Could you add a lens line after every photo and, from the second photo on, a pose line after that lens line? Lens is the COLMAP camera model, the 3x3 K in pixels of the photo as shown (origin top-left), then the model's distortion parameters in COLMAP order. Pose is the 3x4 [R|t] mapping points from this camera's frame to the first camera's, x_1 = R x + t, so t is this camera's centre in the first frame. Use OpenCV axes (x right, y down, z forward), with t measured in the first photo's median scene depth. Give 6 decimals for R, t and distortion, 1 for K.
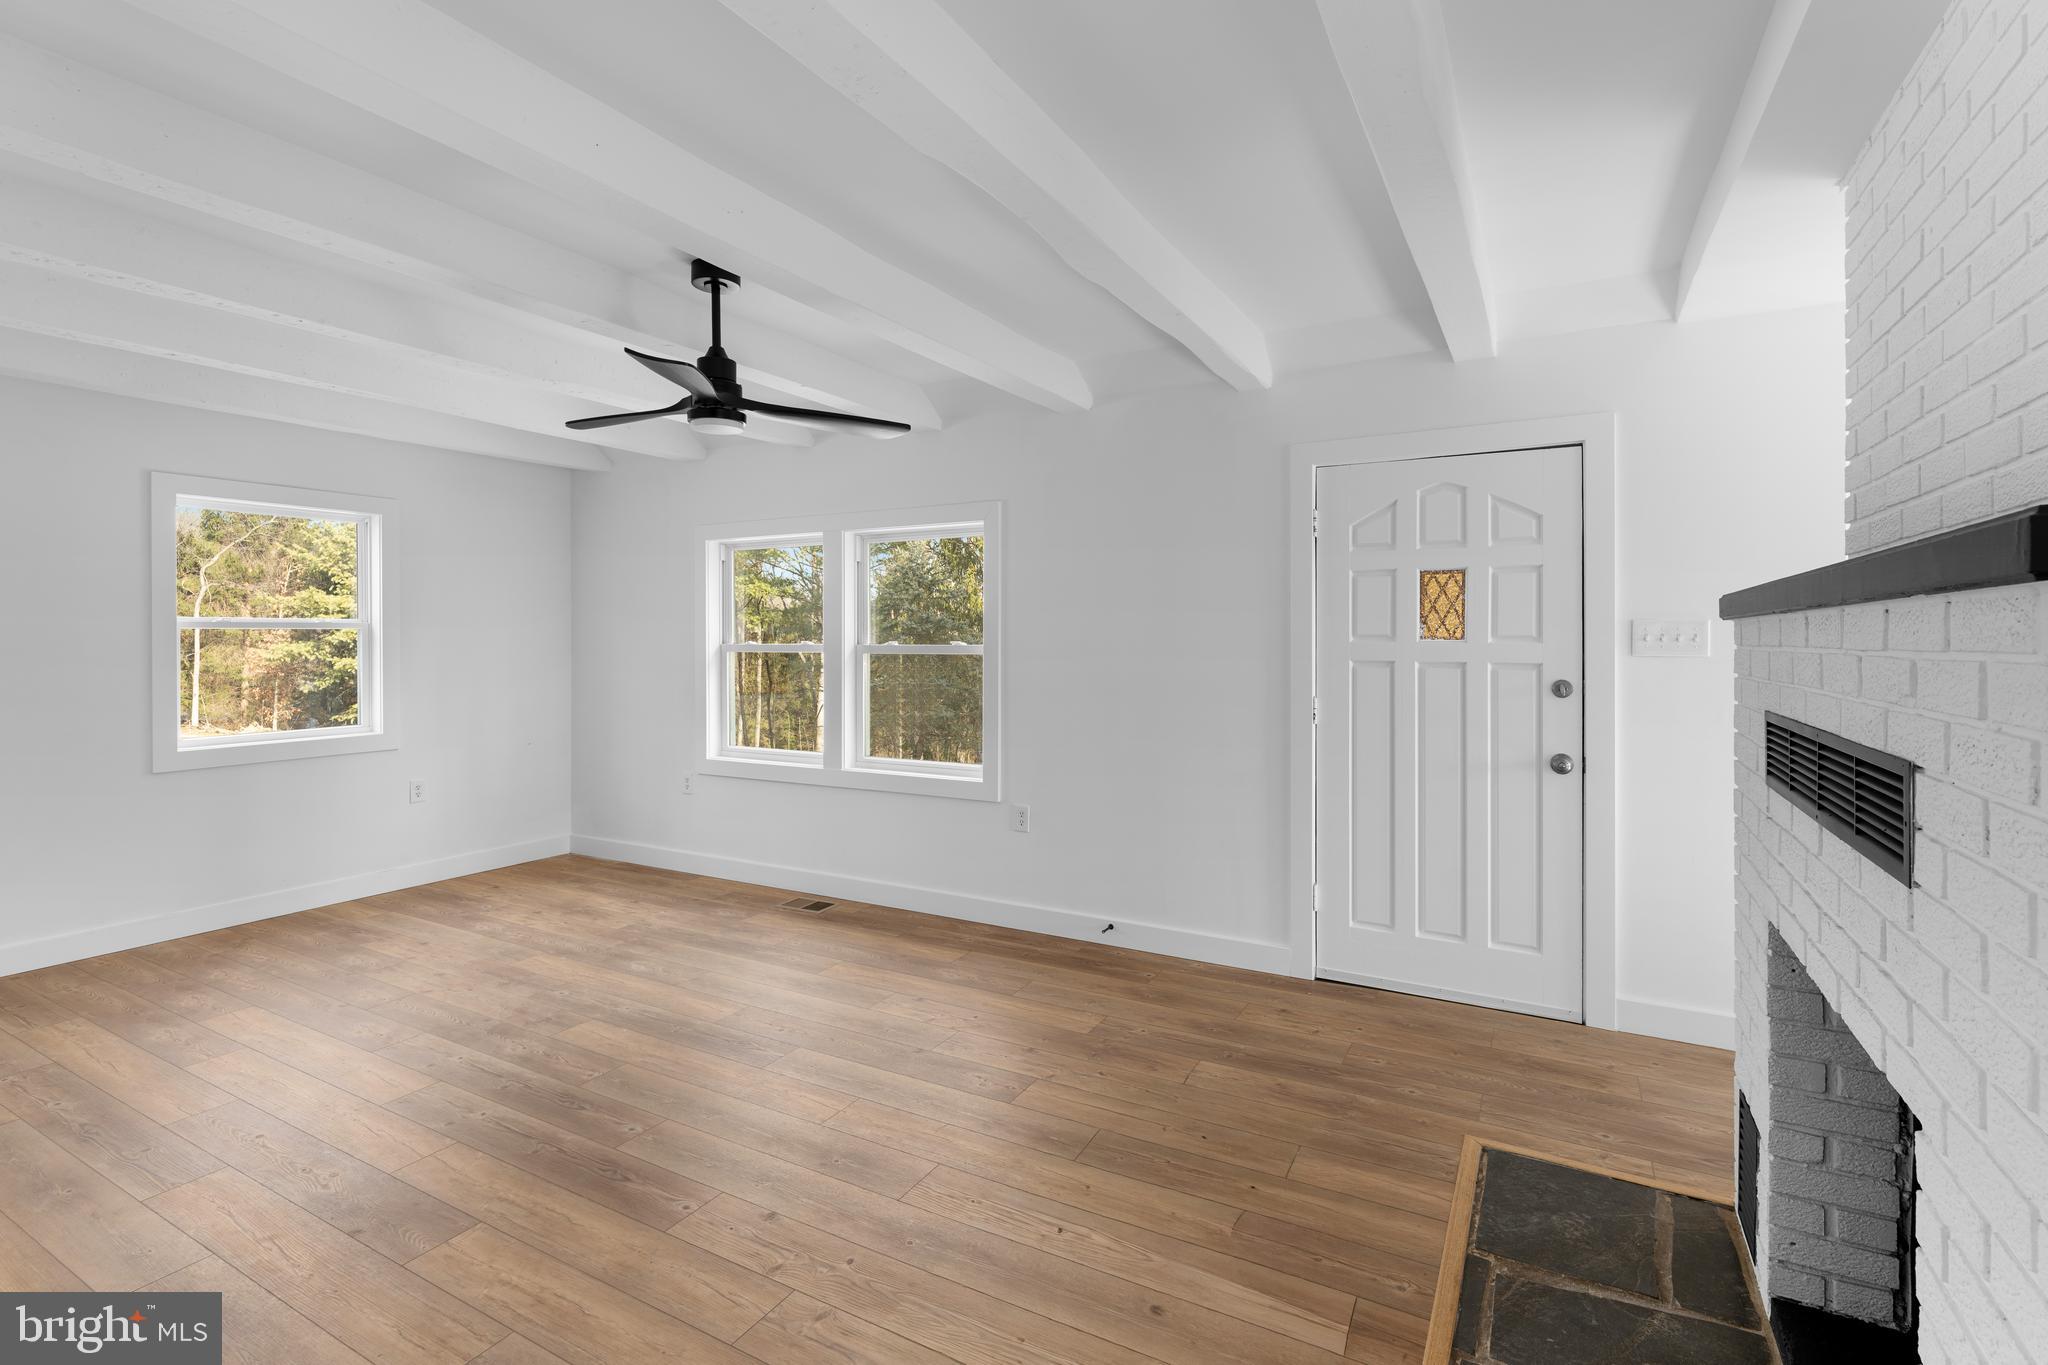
lens RADIAL K [[957.6, 0, 1021.4], [0, 957.6, 629.9], [0, 0, 1]] dist [-0.000612, -0.000423]
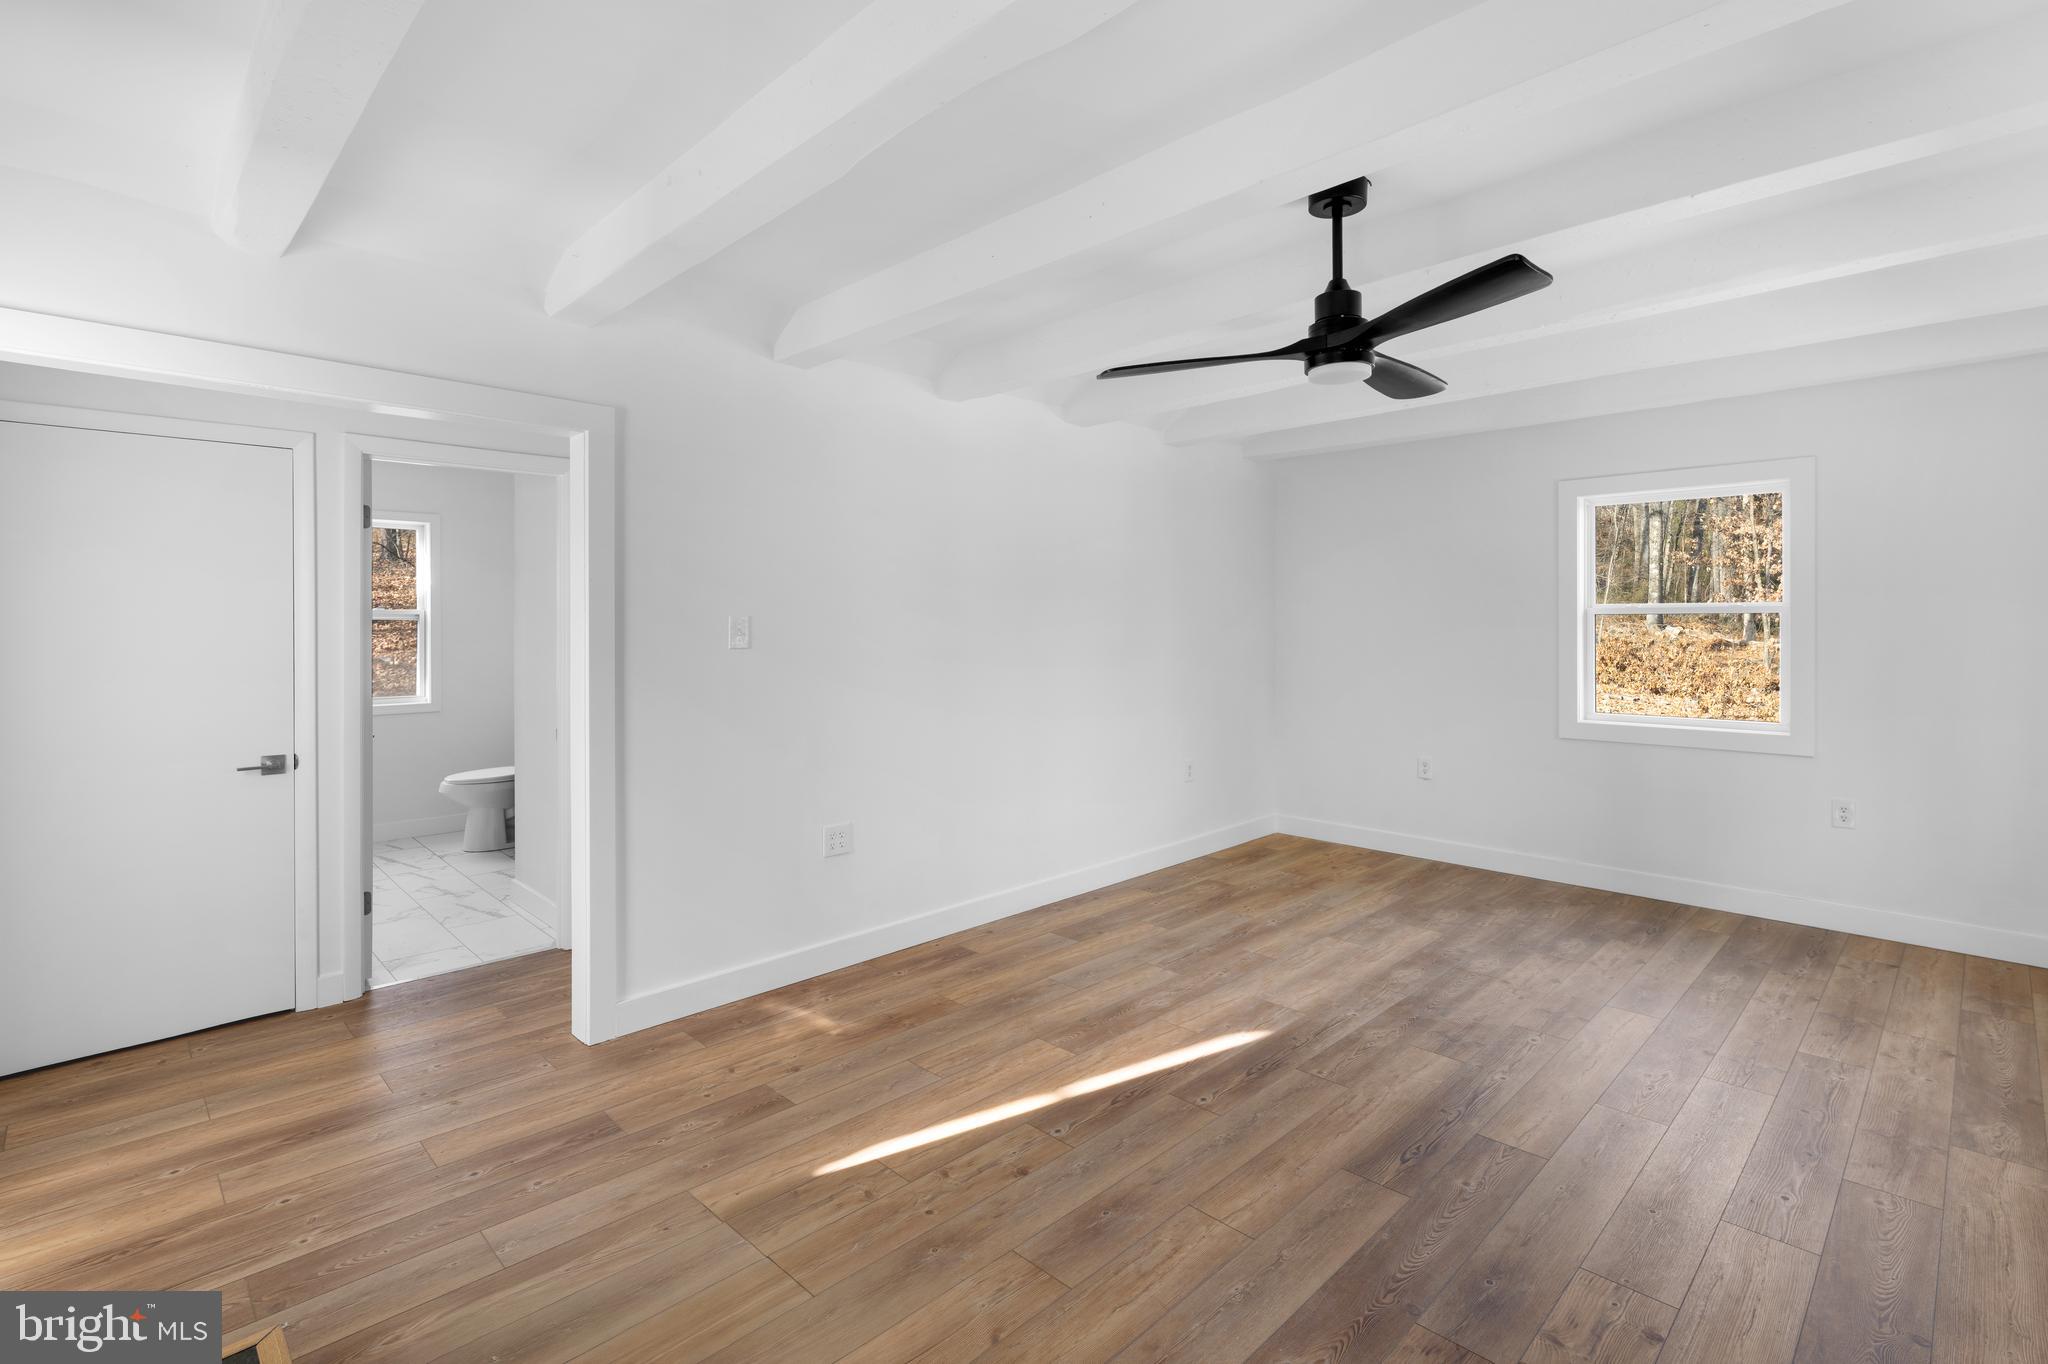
lens RADIAL K [[957.6, 0, 1021.4], [0, 957.6, 629.4], [0, 0, 1]] dist [-0.000612, -0.000423]
pose [[-0.278344, 0.009816, -0.960431, 0.488894], [0.008994, 0.999931, 0.007613, 0.002111], [0.960439, -0.006519, -0.278413, 0.841112]]
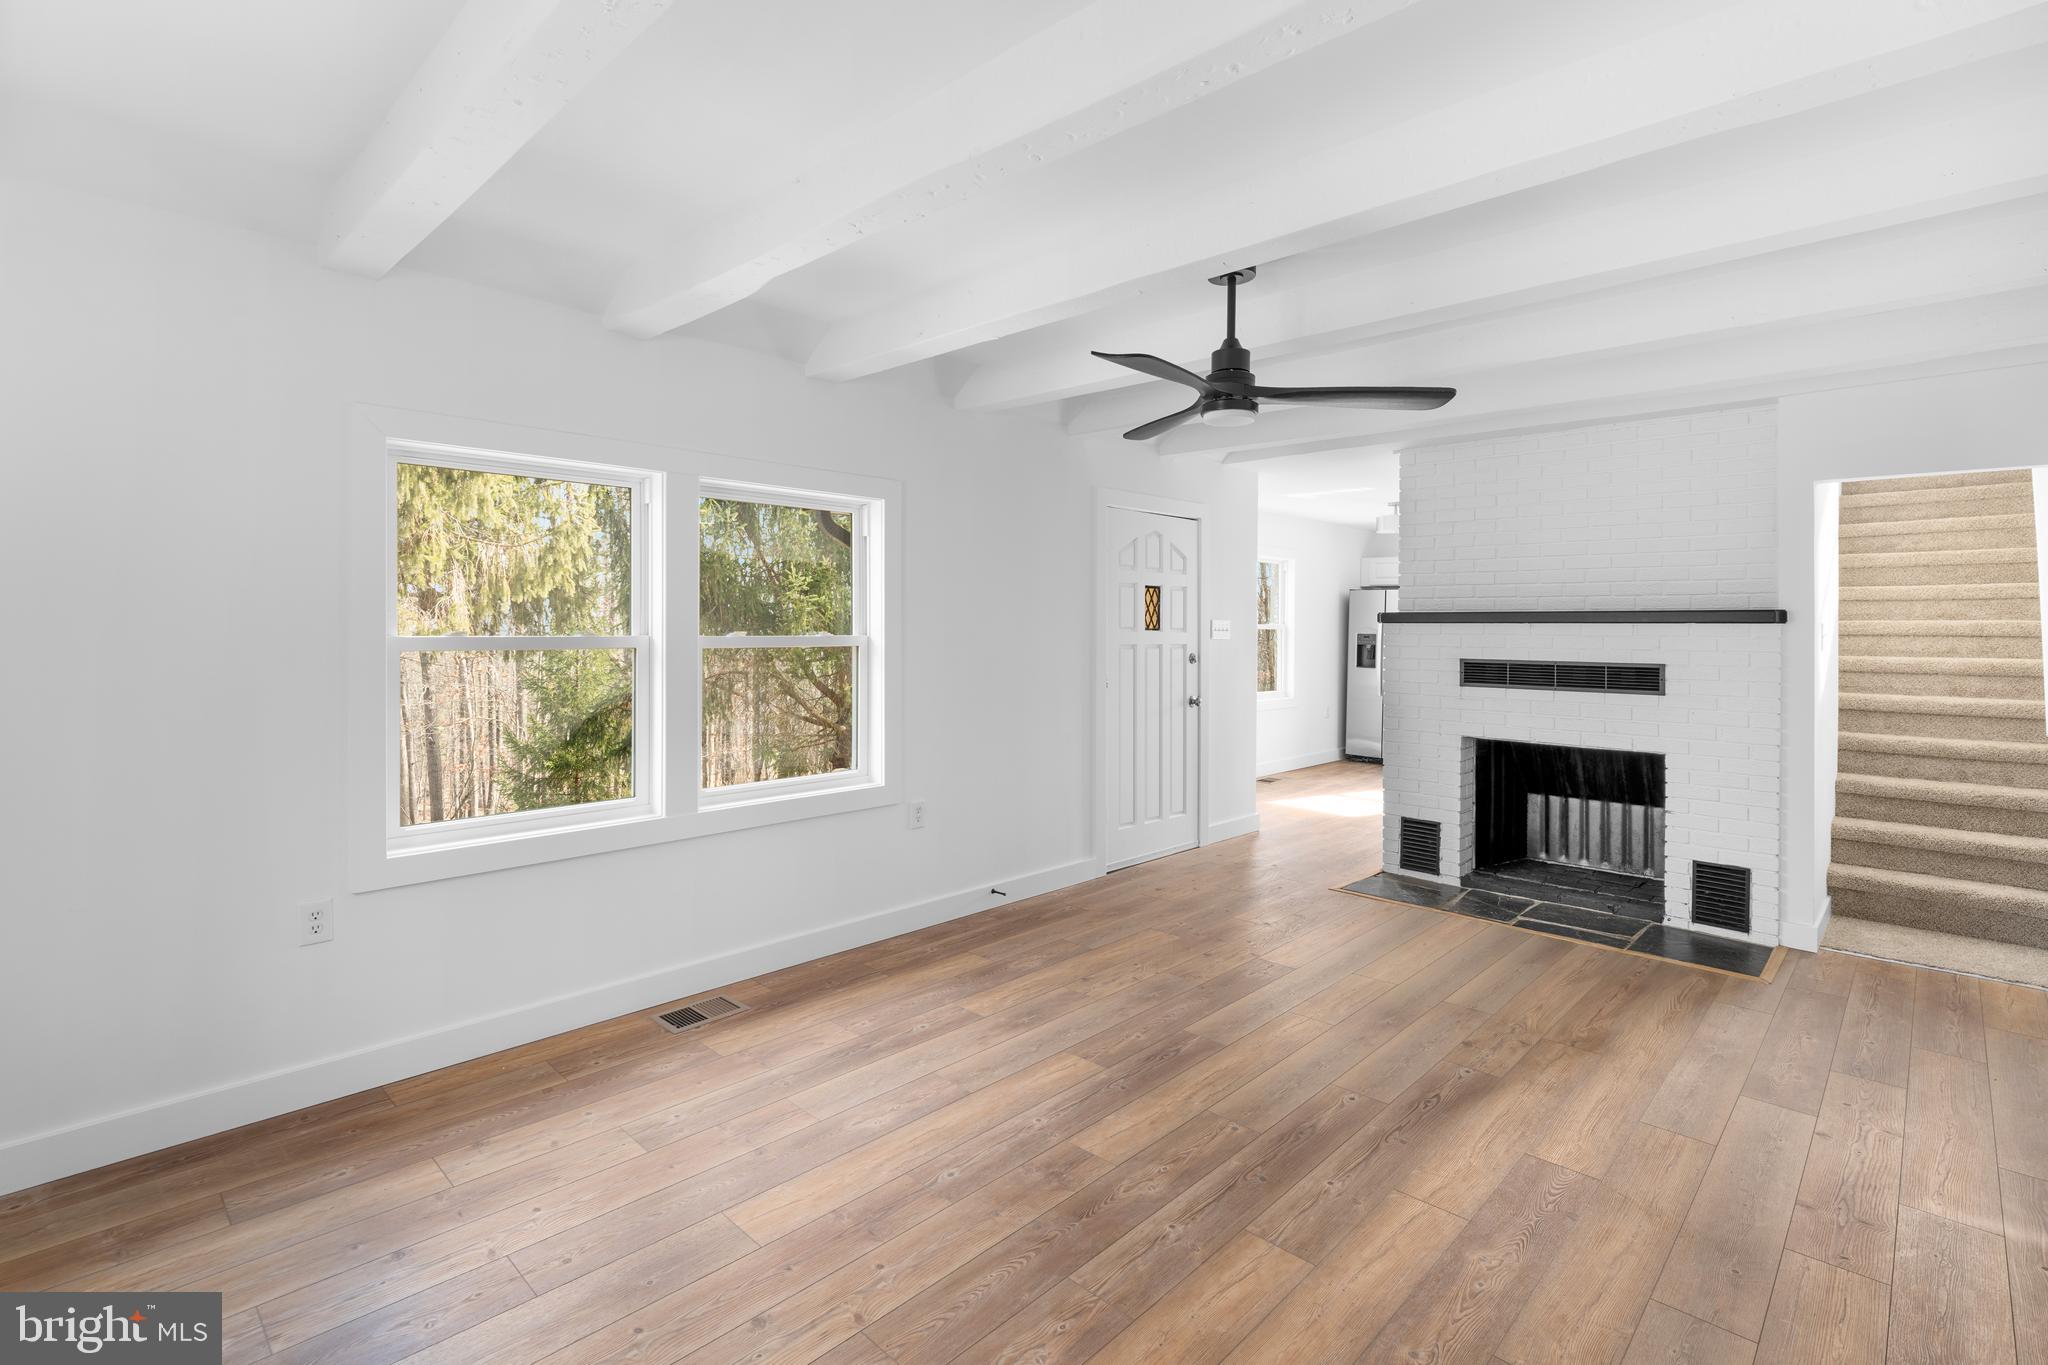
lens RADIAL K [[957.6, 0, 1021.4], [0, 957.6, 629.9], [0, 0, 1]] dist [-0.000612, -0.000423]
pose [[0.247847, 0.000739, 0.968799, -1.153349], [-0.013195, 0.999910, 0.002613, 0.007959], [-0.968709, -0.013431, 0.247834, 0.837550]]
